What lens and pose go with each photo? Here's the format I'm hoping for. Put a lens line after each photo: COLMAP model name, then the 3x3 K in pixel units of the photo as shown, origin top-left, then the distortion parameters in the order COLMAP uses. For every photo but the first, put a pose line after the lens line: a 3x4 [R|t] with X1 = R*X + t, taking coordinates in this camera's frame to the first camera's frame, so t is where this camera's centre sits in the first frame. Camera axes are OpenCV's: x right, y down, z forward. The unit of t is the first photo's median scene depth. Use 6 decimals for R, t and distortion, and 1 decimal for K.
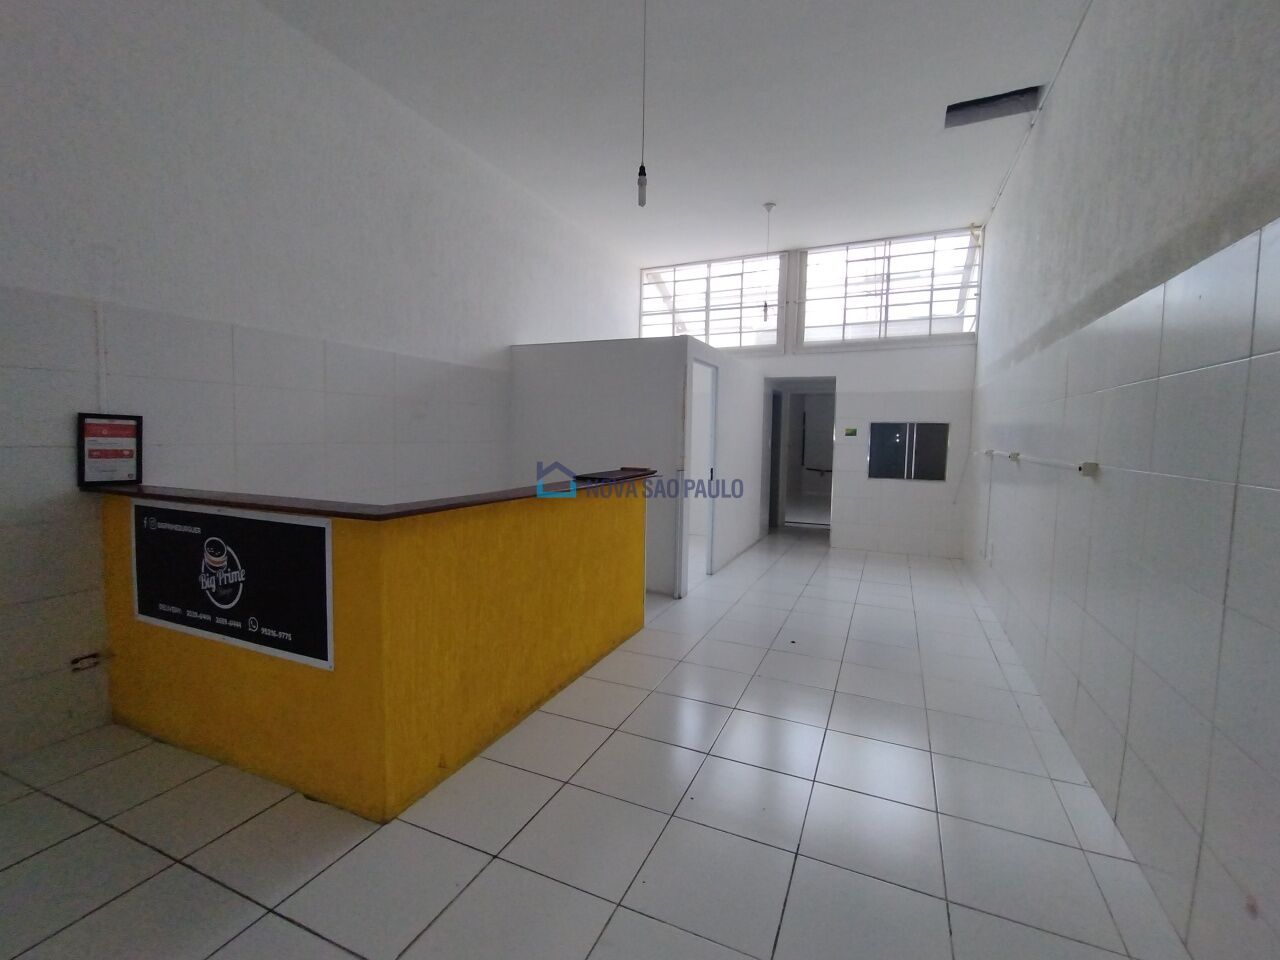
lens RADIAL K [[579.7, 0, 636.8], [0, 579.7, 470.2], [0, 0, 1]] dist [0.000519, -0.000019]
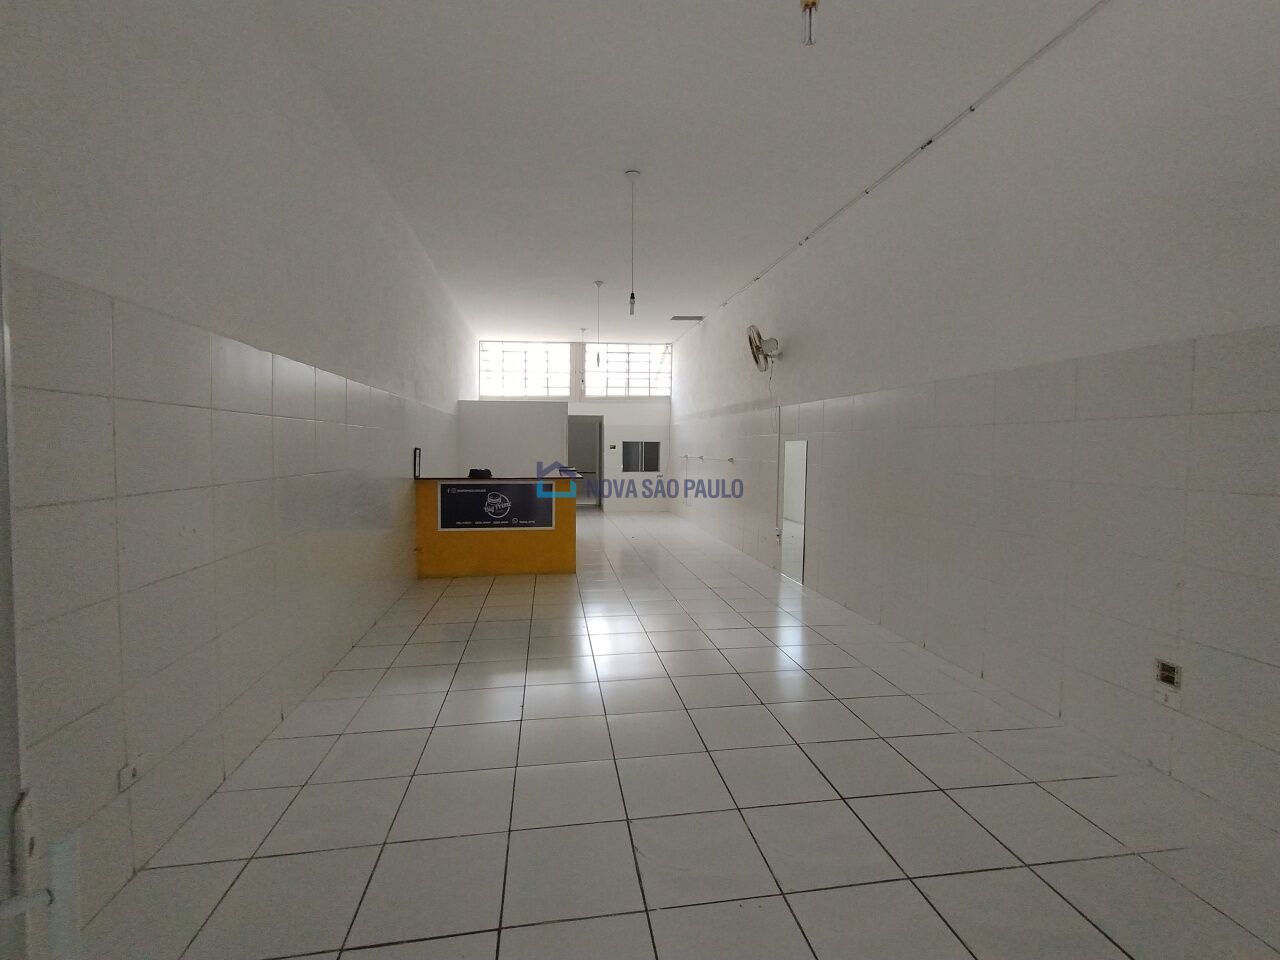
lens RADIAL K [[579.7, 0, 636.8], [0, 579.7, 470.2], [0, 0, 1]] dist [0.000519, -0.000019]
pose [[0.843742, -0.035013, 0.535605, -0.547942], [0.044112, 0.999018, -0.004182, 0.017743], [-0.534933, 0.027155, 0.844458, -0.571126]]
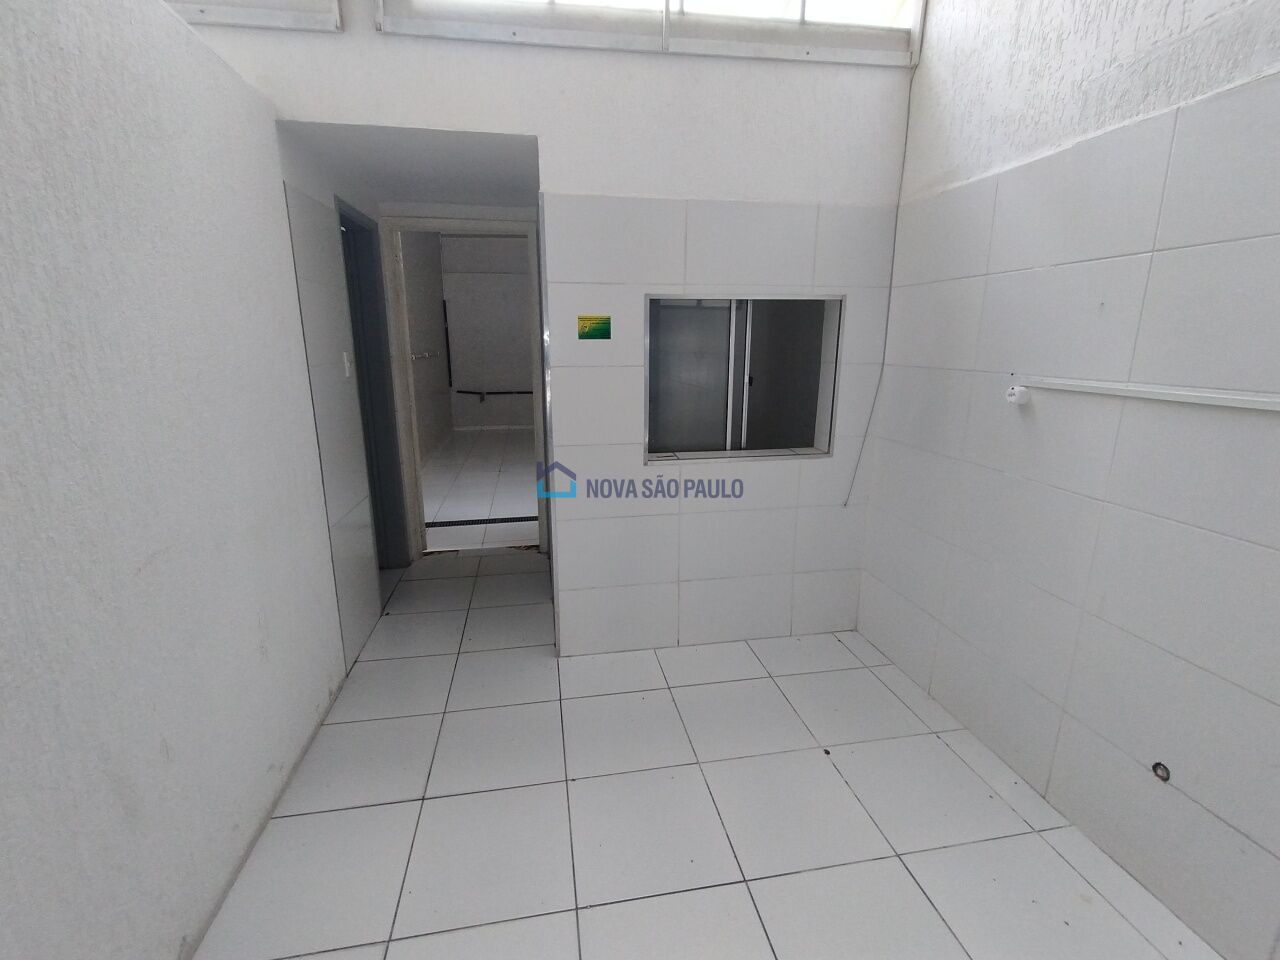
lens RADIAL K [[579.7, 0, 636.8], [0, 579.7, 470.2], [0, 0, 1]] dist [0.000519, -0.000019]
pose [[0.830413, -0.144740, 0.538019, 0.207312], [0.054500, 0.982137, 0.180099, -0.045523], [-0.554476, -0.120235, 0.823469, 0.728540]]
